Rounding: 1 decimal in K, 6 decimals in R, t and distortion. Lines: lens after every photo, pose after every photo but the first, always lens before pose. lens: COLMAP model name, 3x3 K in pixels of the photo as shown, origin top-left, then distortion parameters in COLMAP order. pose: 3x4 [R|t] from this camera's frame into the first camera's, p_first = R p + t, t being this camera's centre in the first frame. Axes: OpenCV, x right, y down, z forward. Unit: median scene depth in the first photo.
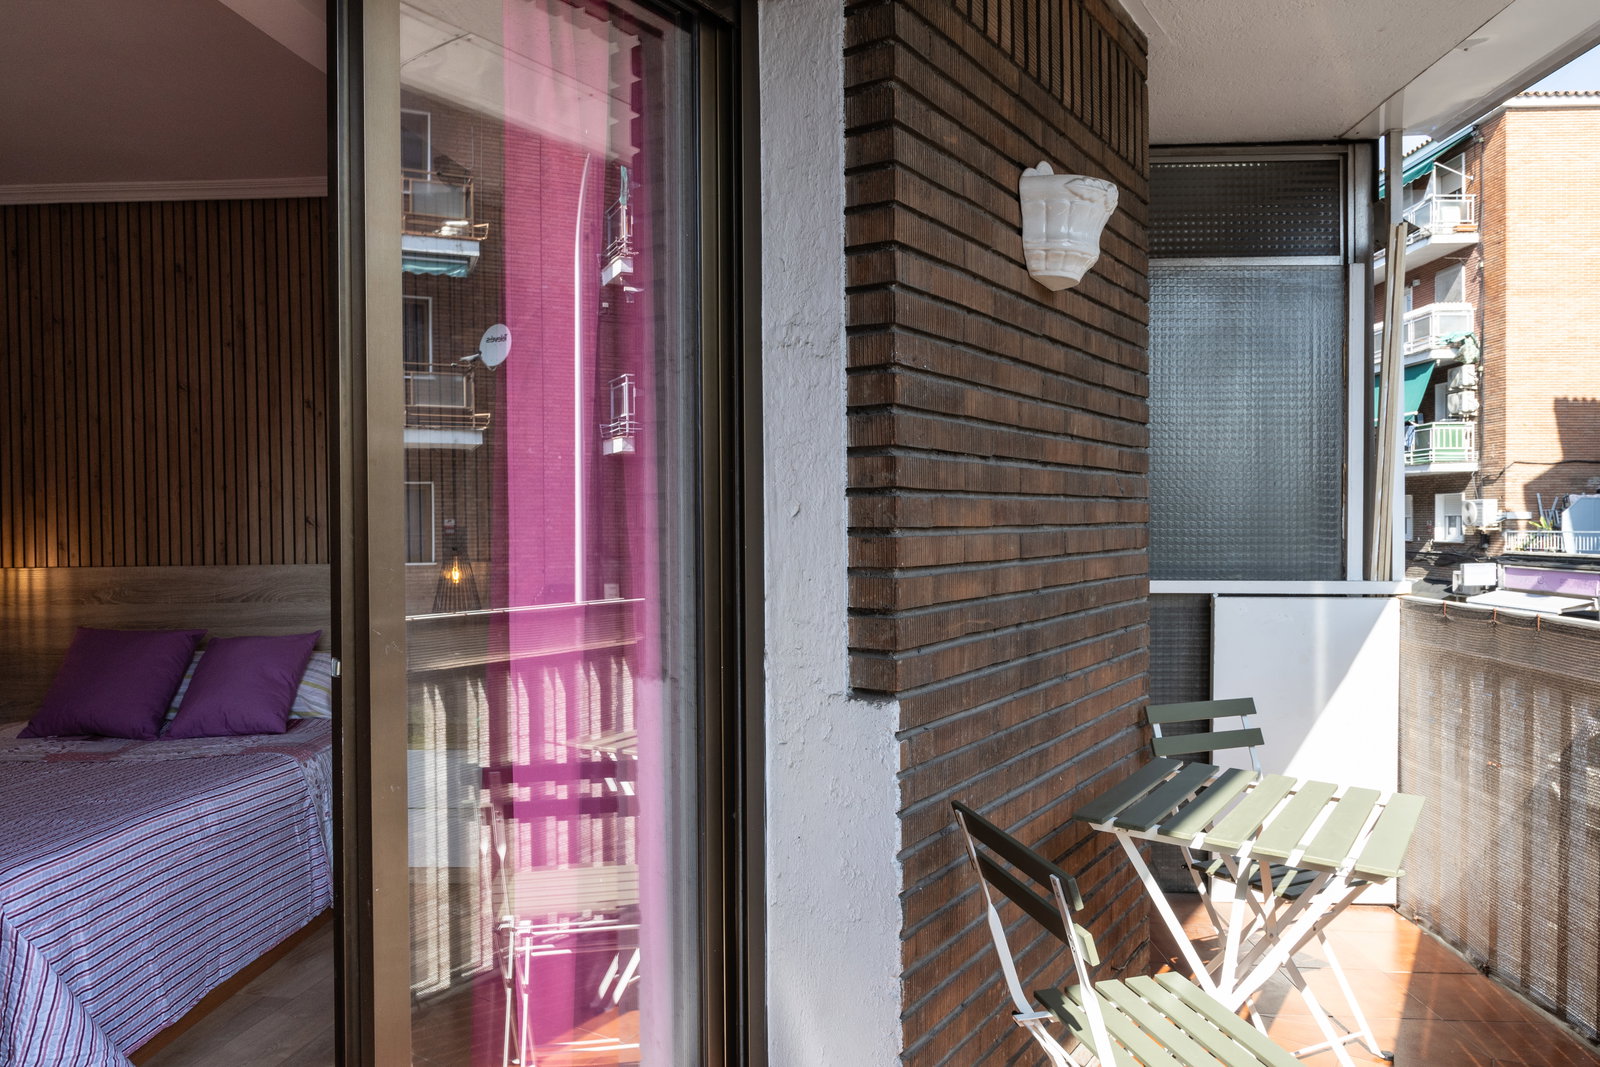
lens RADIAL K [[1084.8, 0, 803.5], [0, 1084.8, 532.5], [0, 0, 1]] dist [-0.003120, -0.000916]
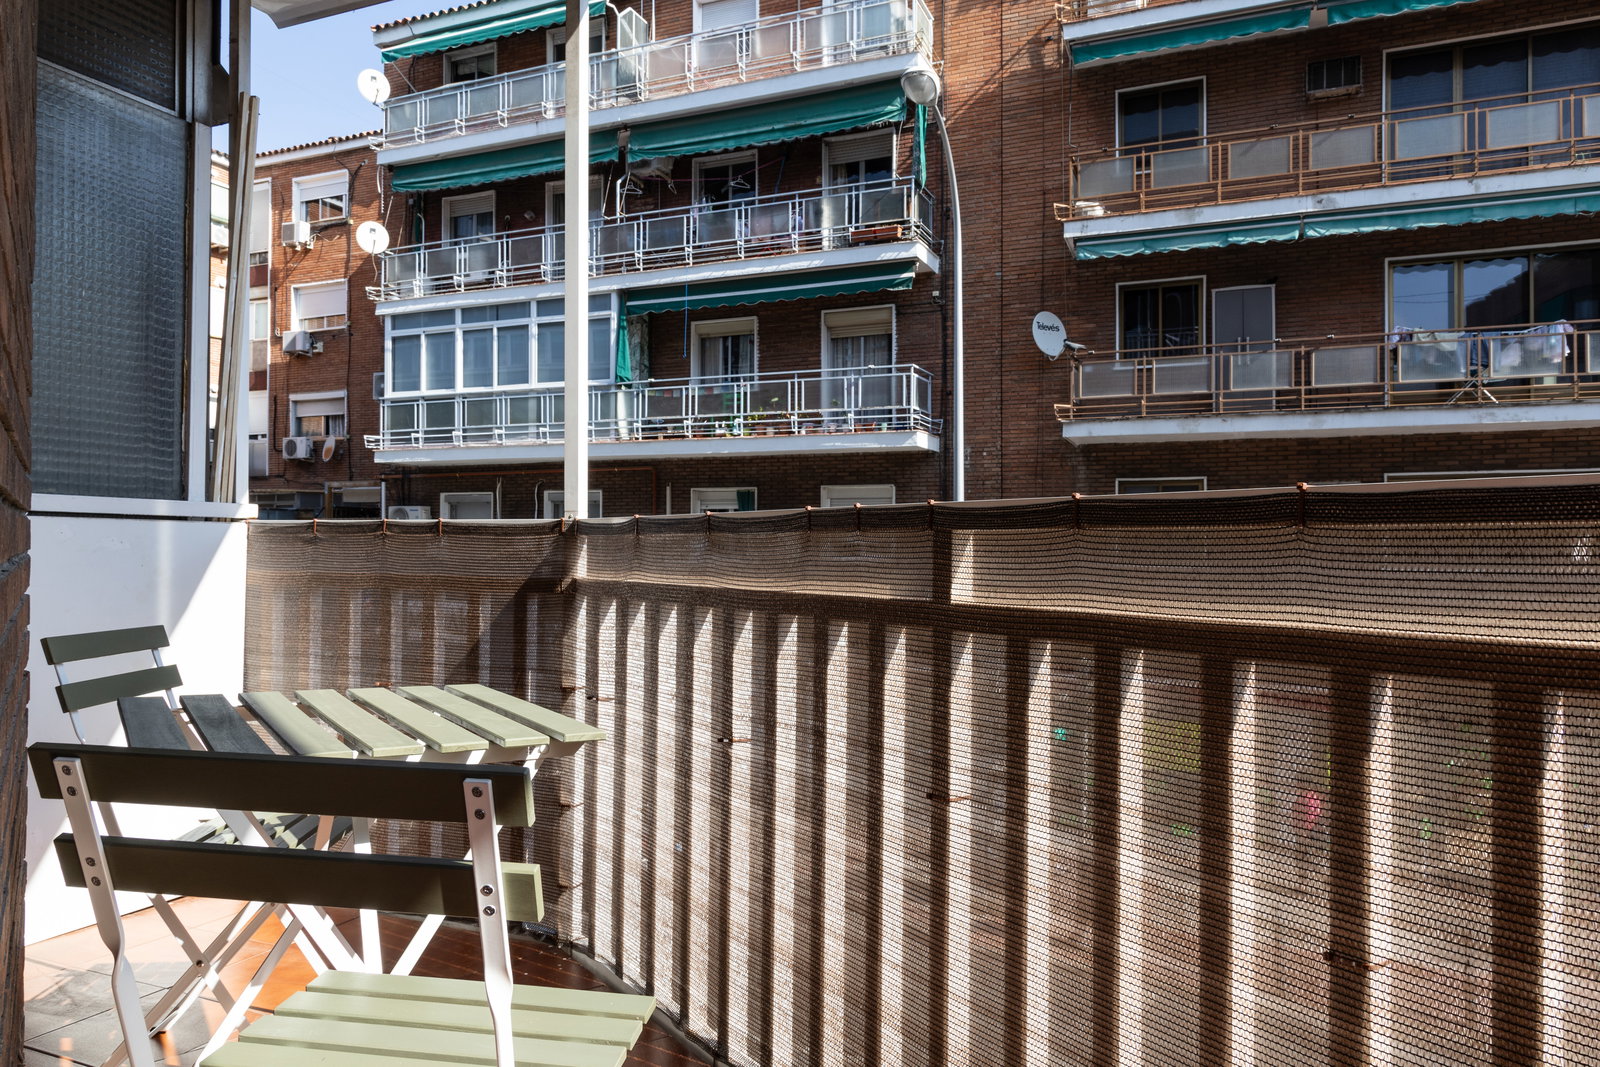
lens RADIAL K [[1056.8, 0, 800.2], [0, 1056.8, 524.9], [0, 0, 1]] dist [-0.001746, -0.001174]
pose [[0.367725, 0.022148, 0.929671, -0.126585], [0.002046, 0.999695, -0.024626, 0.142627], [-0.929932, 0.010958, 0.367567, 0.462975]]
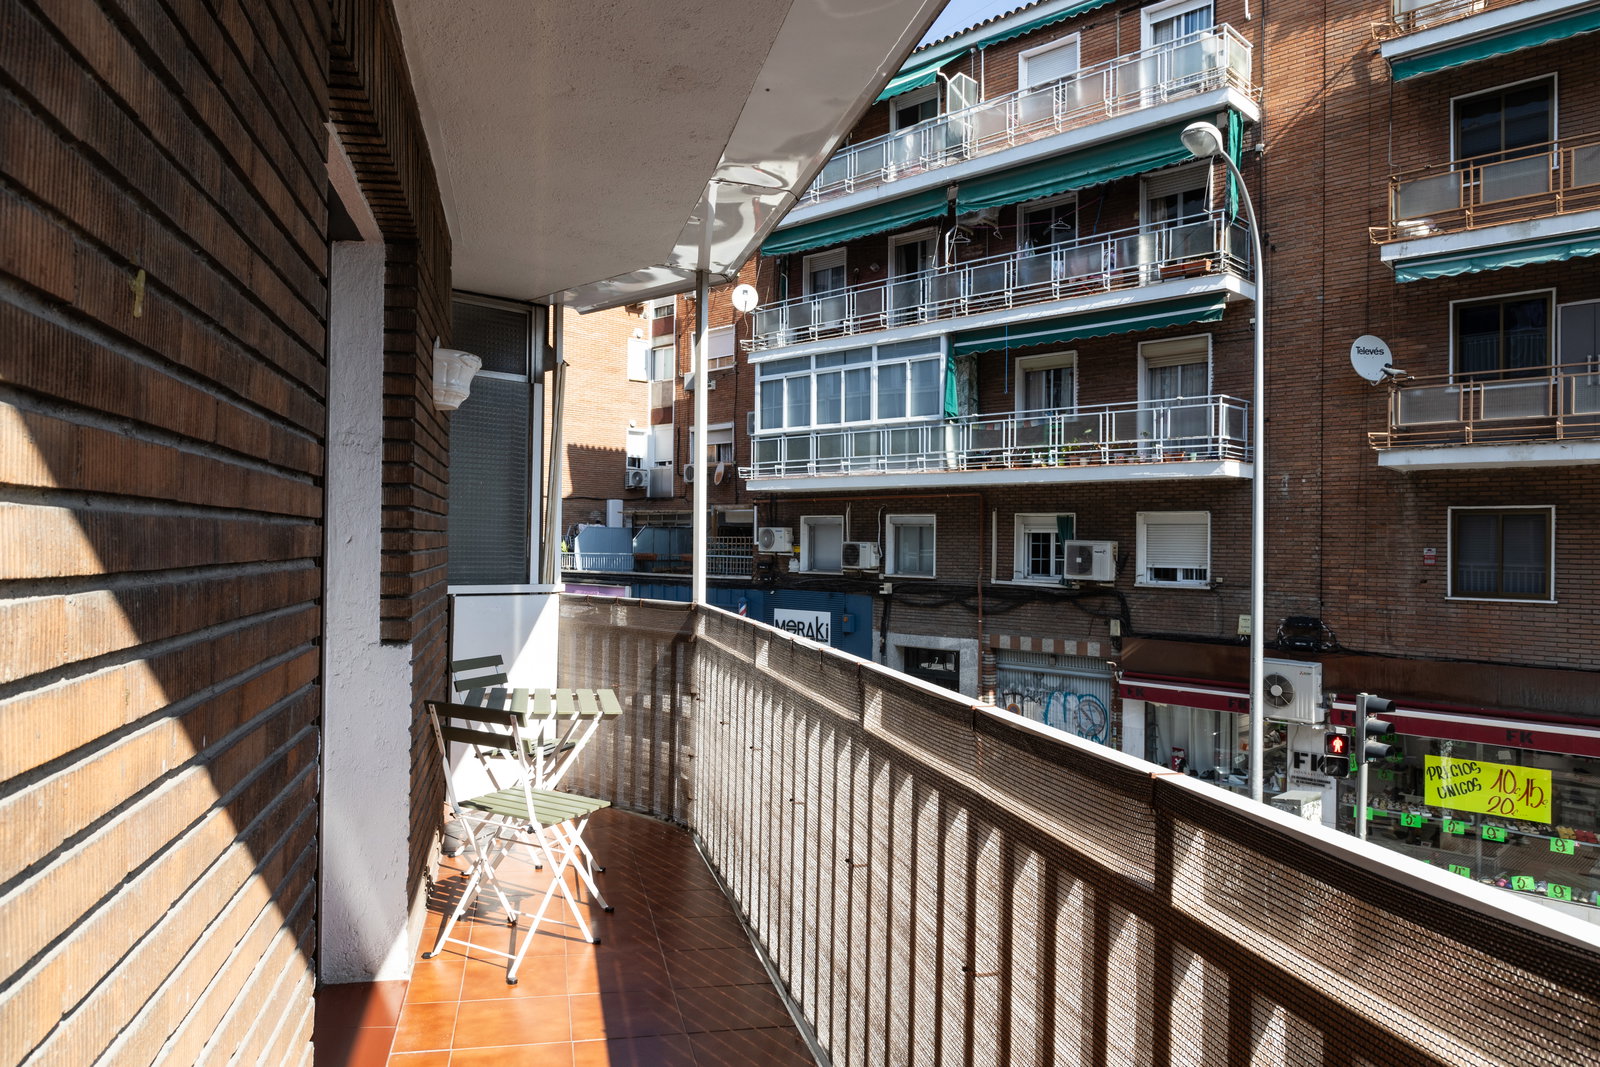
lens RADIAL K [[1066.7, 0, 800.0], [0, 1066.7, 533.5], [0, 0, 1]] dist [-0.004315, 0.001534]
pose [[0.673948, 0.022425, 0.738438, -0.647931], [-0.010553, 0.999729, -0.020728, -0.001854], [-0.738703, 0.006176, 0.674002, -0.570743]]
